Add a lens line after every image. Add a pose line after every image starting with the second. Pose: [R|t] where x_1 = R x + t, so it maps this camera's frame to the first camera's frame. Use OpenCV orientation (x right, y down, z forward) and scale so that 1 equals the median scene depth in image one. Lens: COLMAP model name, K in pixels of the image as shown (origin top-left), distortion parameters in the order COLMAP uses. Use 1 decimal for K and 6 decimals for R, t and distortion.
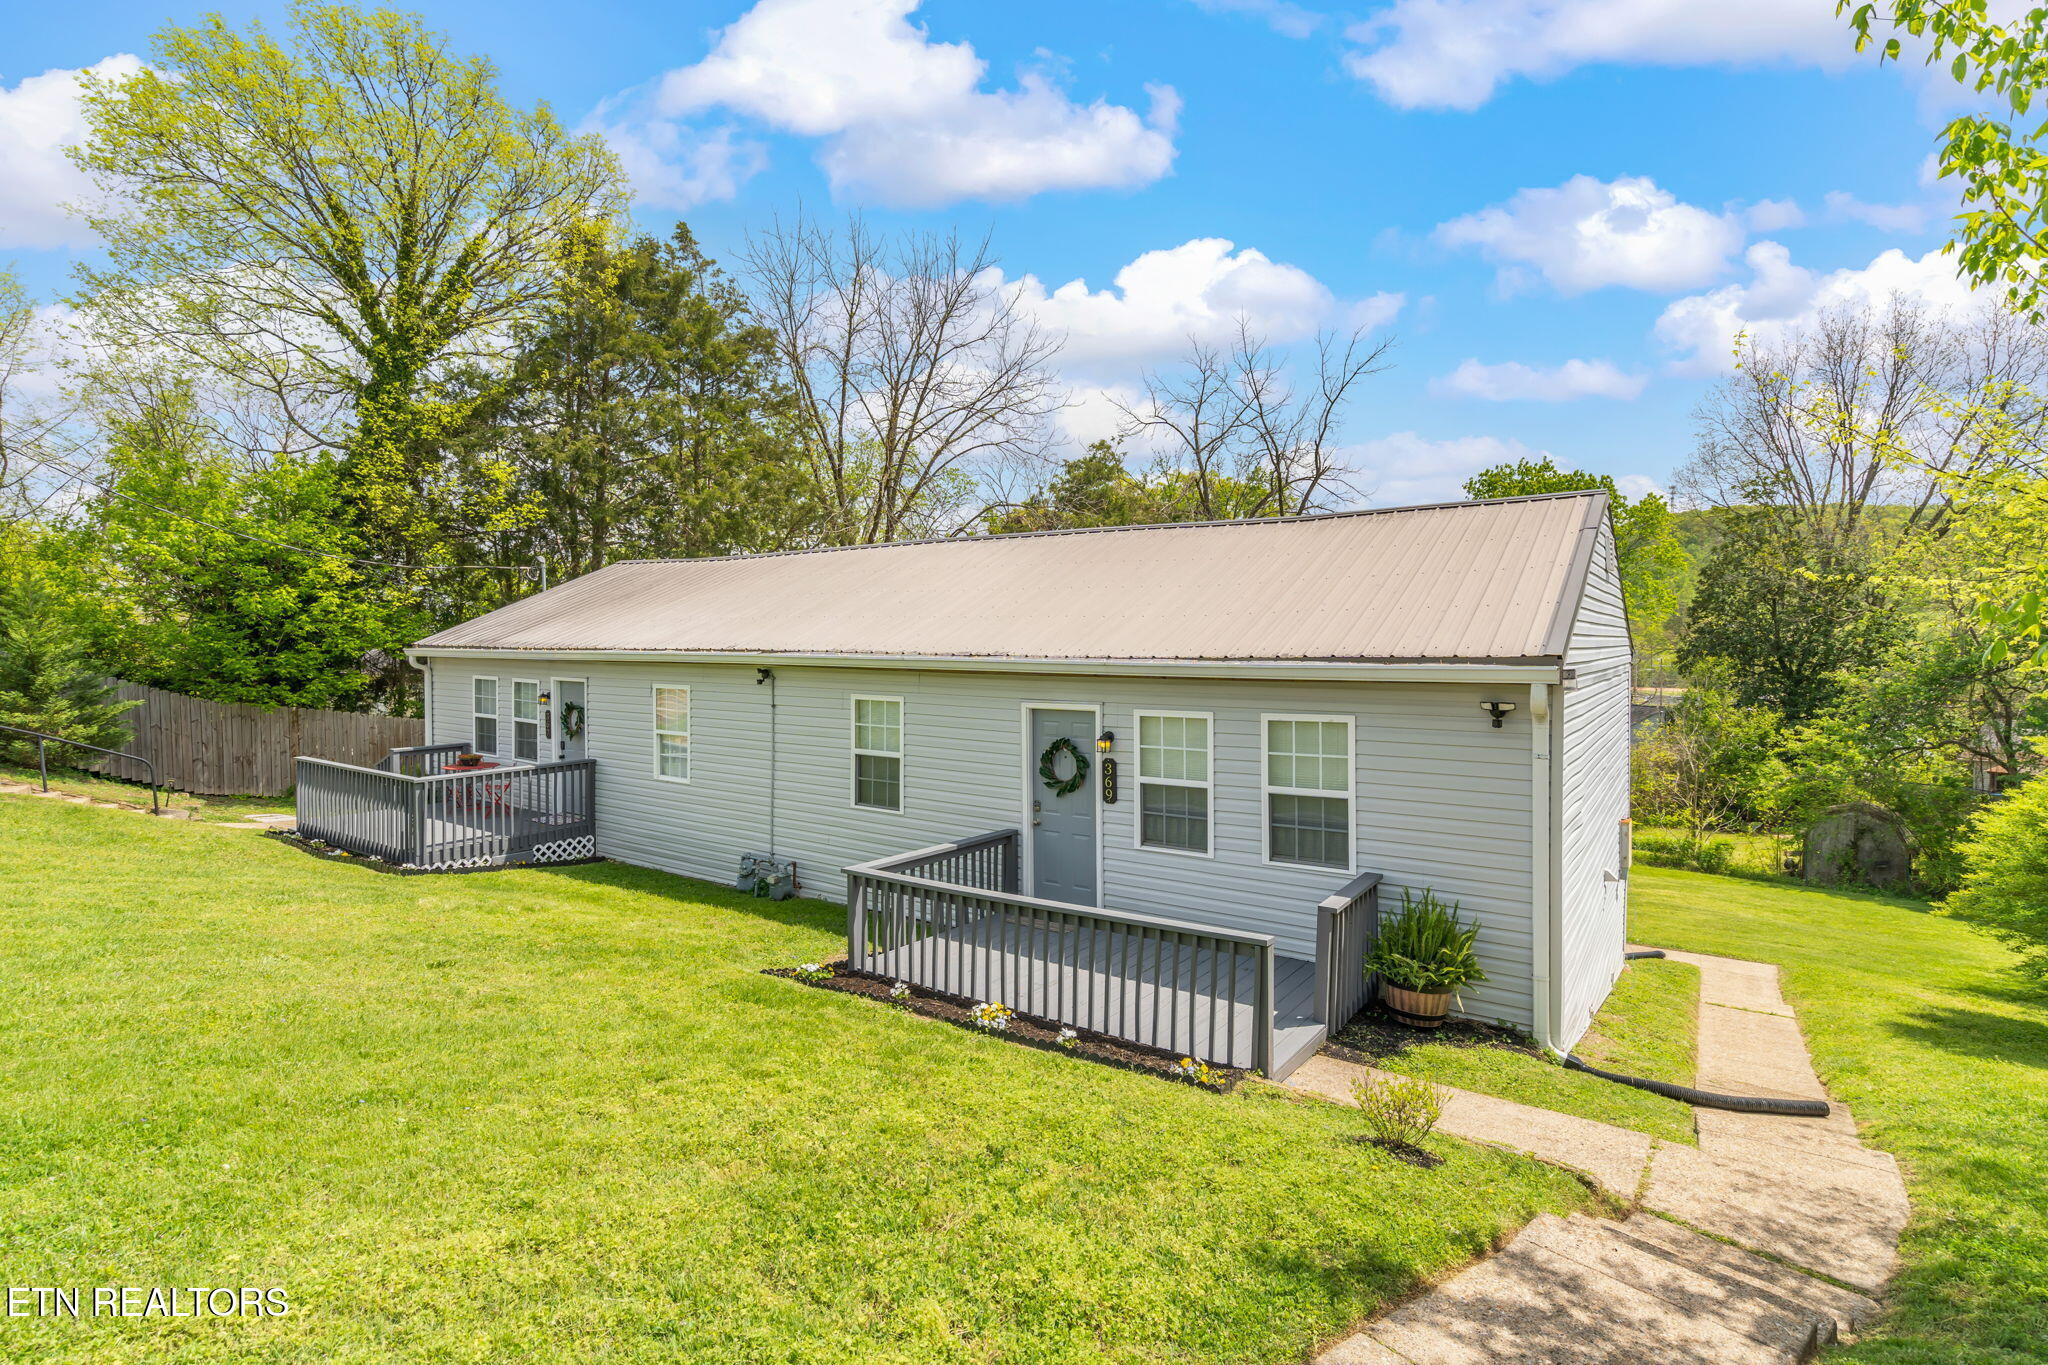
lens RADIAL K [[989.4, 0, 966.6], [0, 989.4, 649.3], [0, 0, 1]] dist [-0.003589, -0.000037]
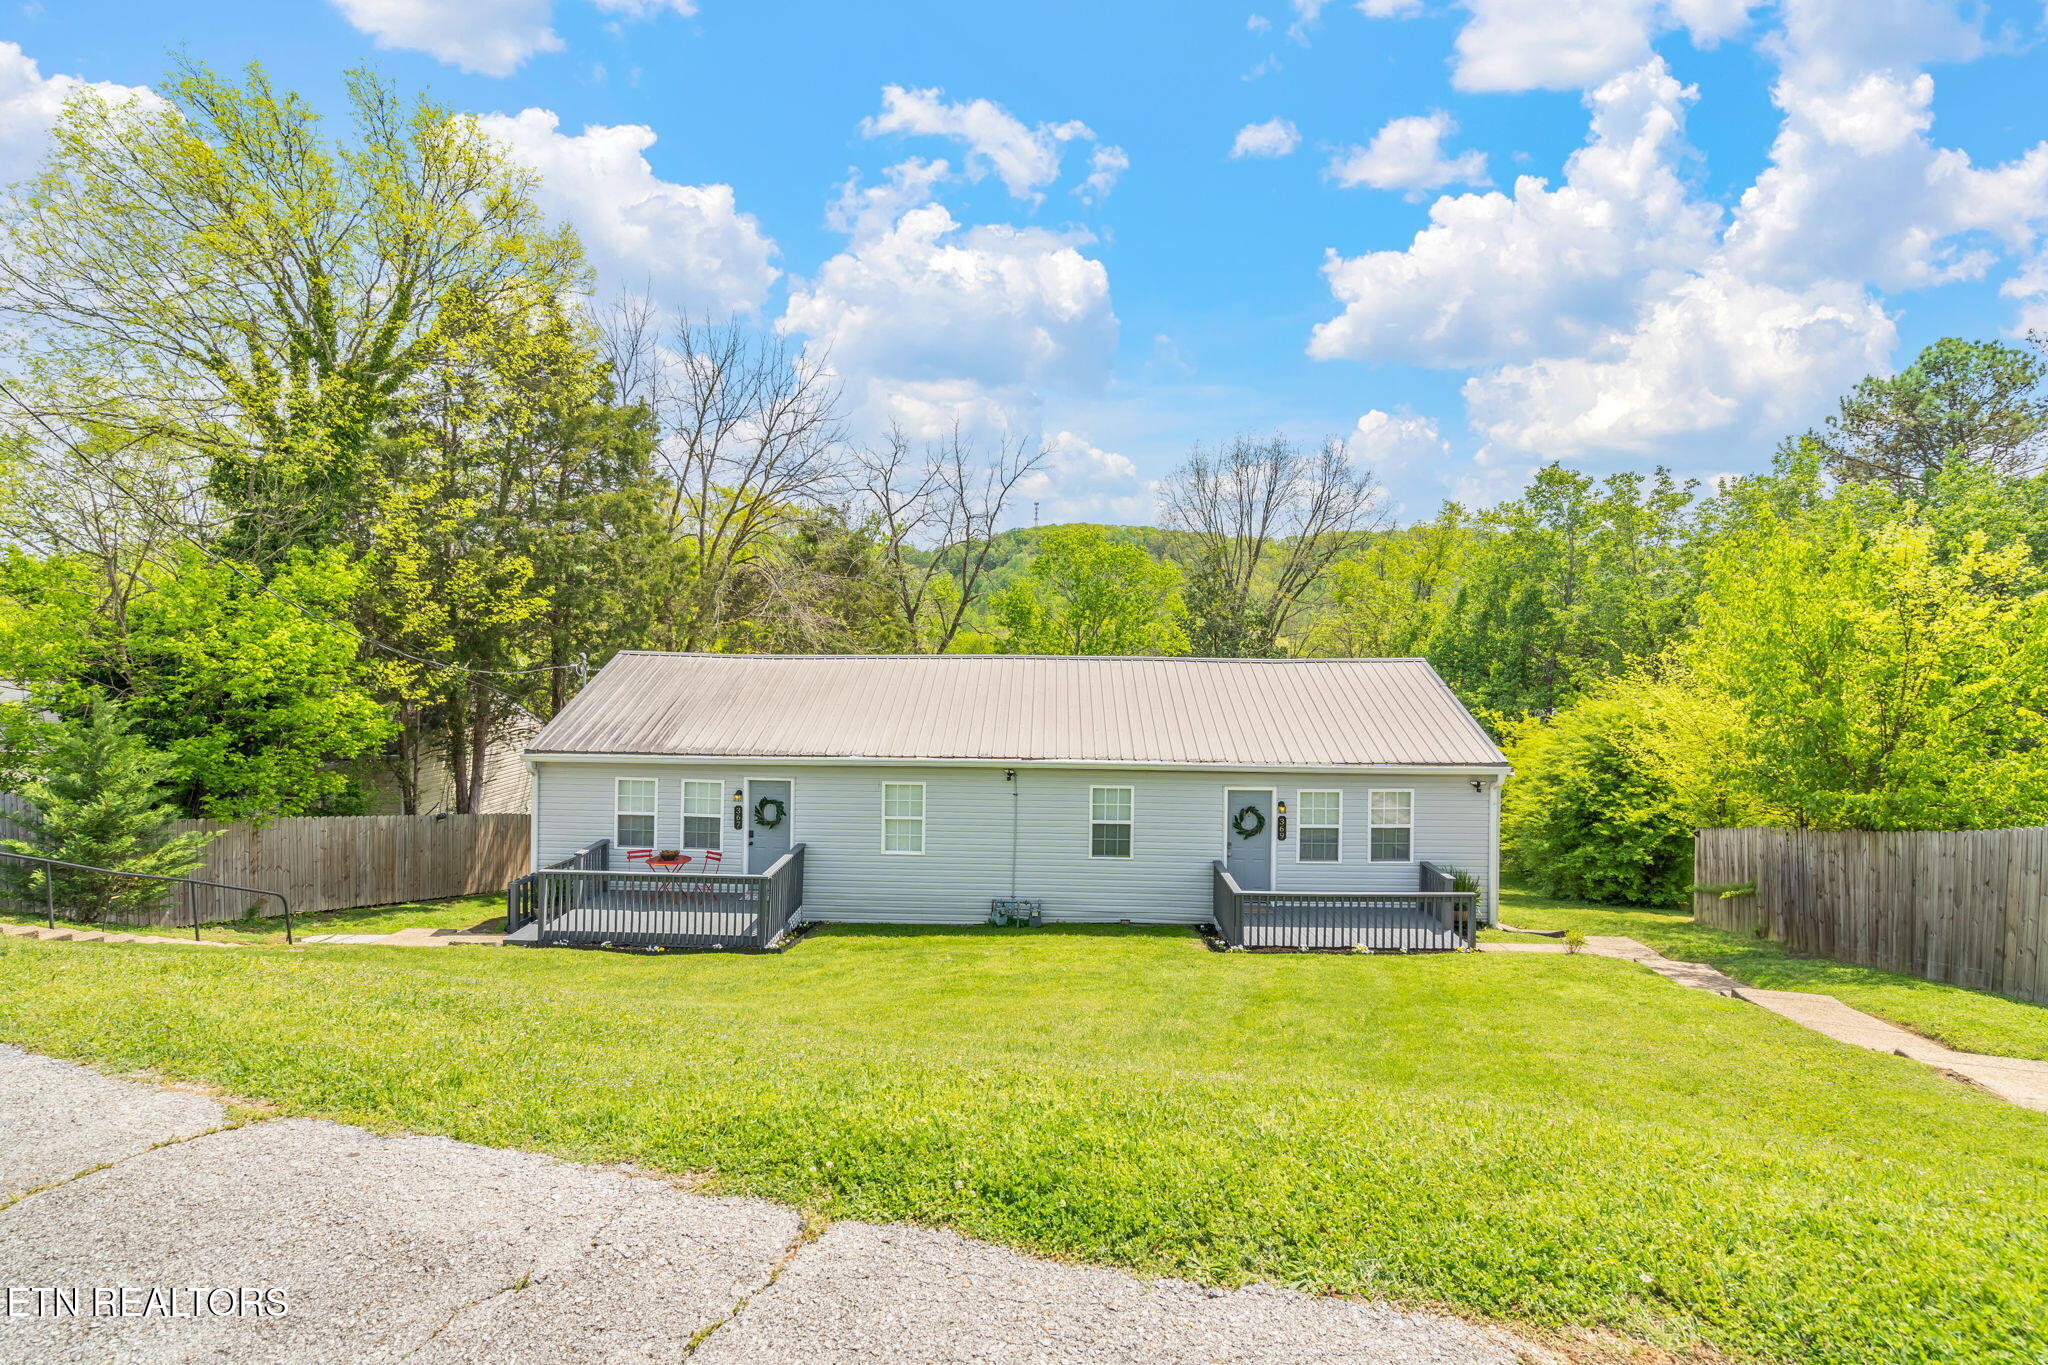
lens RADIAL K [[1027.9, 0, 1018.1], [0, 1027.9, 638.9], [0, 0, 1]] dist [0.001607, 0.000072]
pose [[0.838276, -0.004626, 0.545227, -1.085248], [0.002601, 0.999987, 0.004485, -0.191225], [-0.545240, -0.002341, 0.838276, -0.286969]]
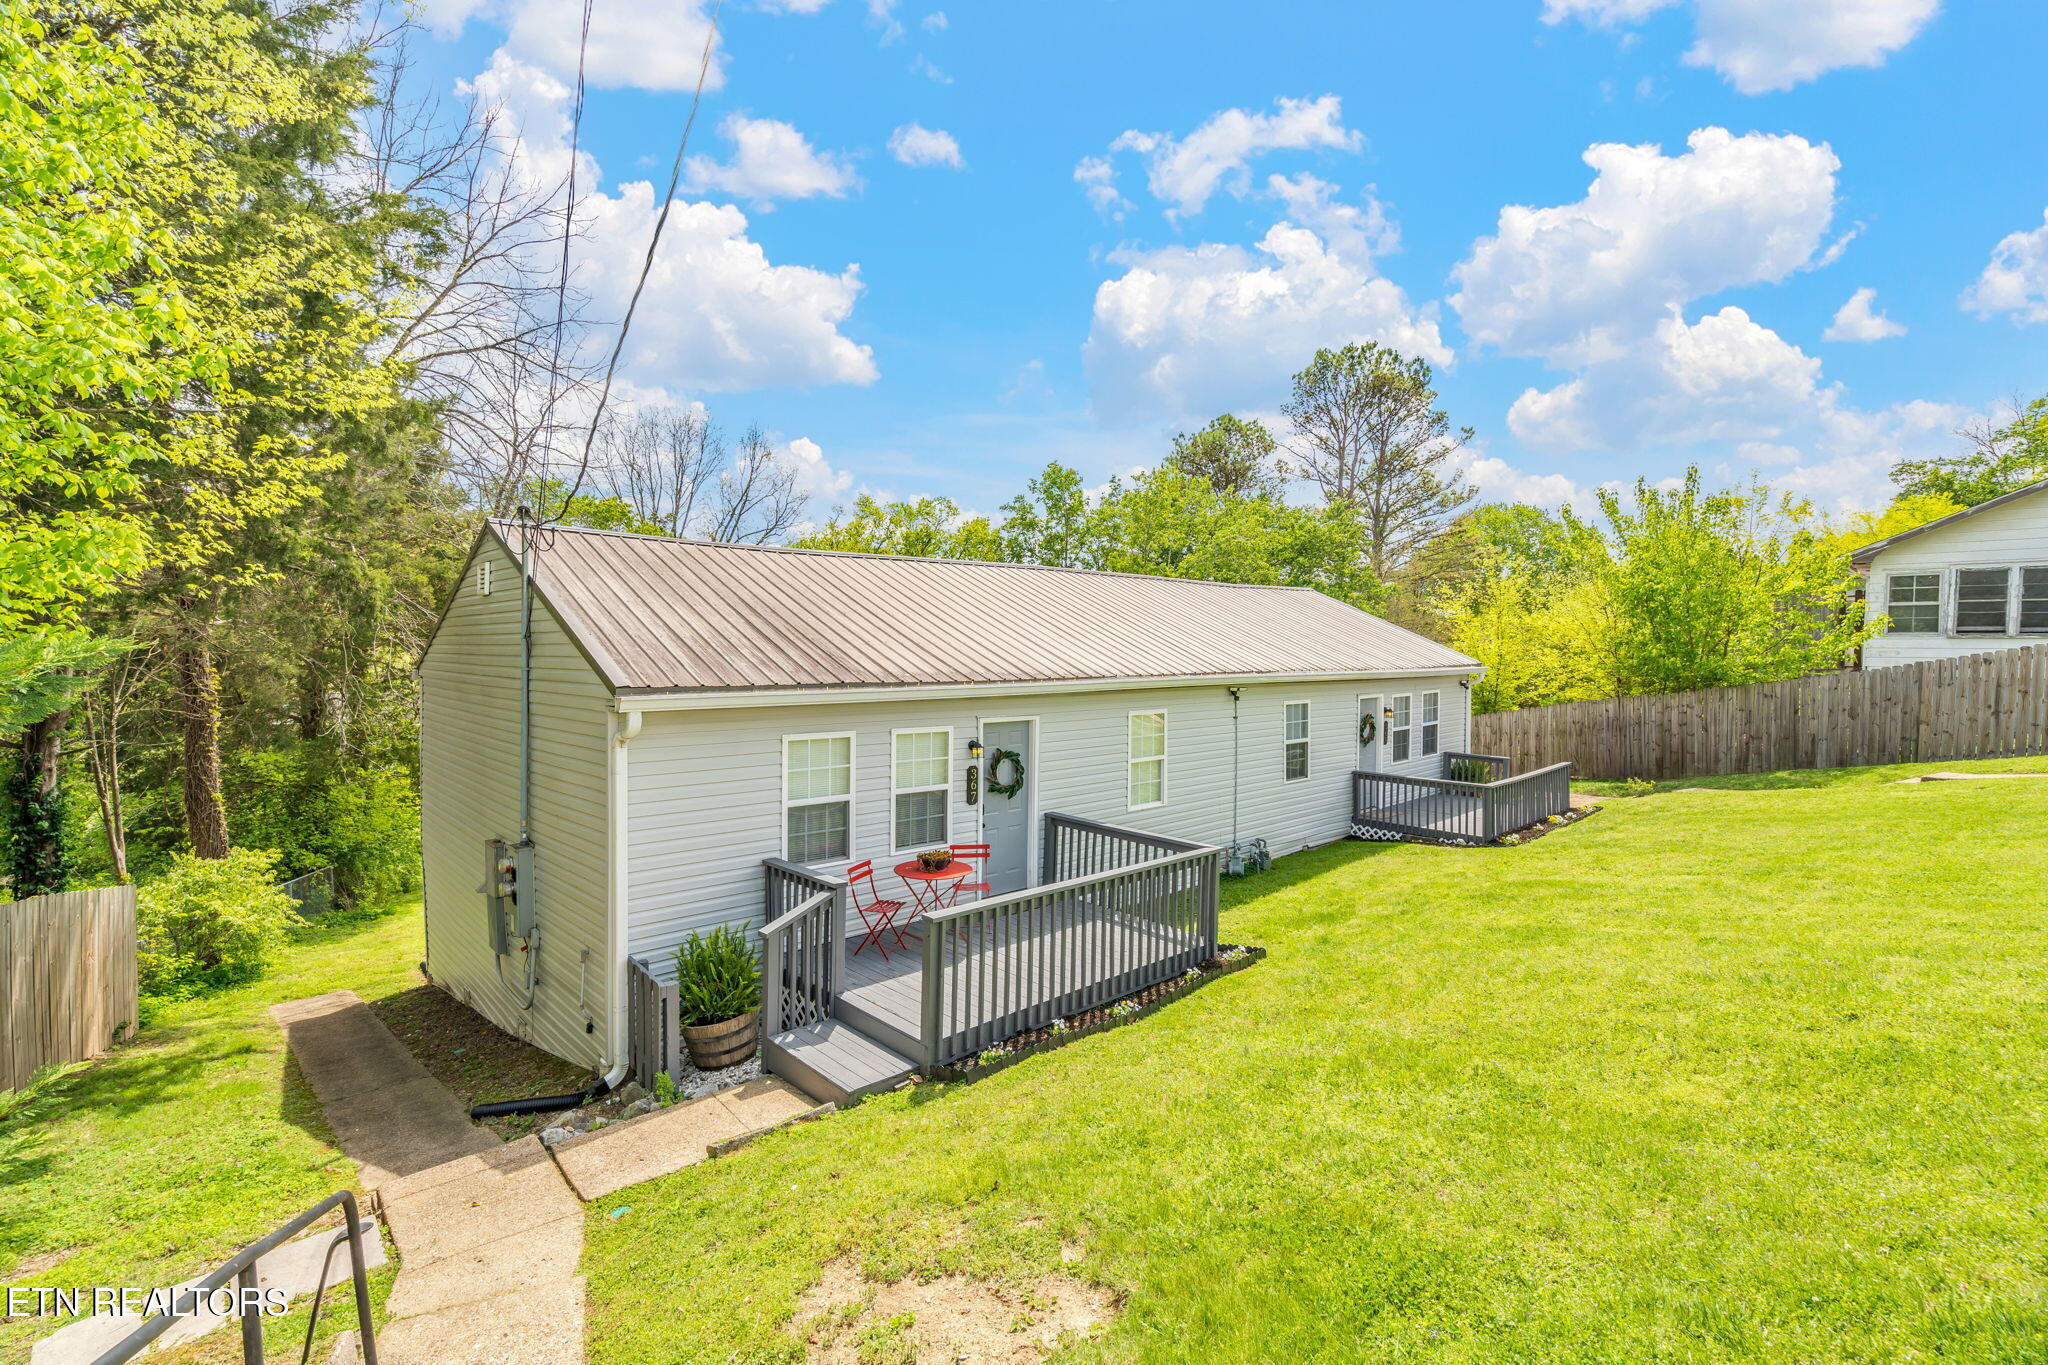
lens RADIAL K [[941.9, 0, 1018.6], [0, 941.9, 664.9], [0, 0, 1]] dist [-0.001619, -0.000269]
pose [[0.181557, -0.030680, 0.982902, -1.453194], [-0.001109, 0.999506, 0.031403, -0.044905], [-0.983380, -0.006791, 0.181433, 1.125104]]
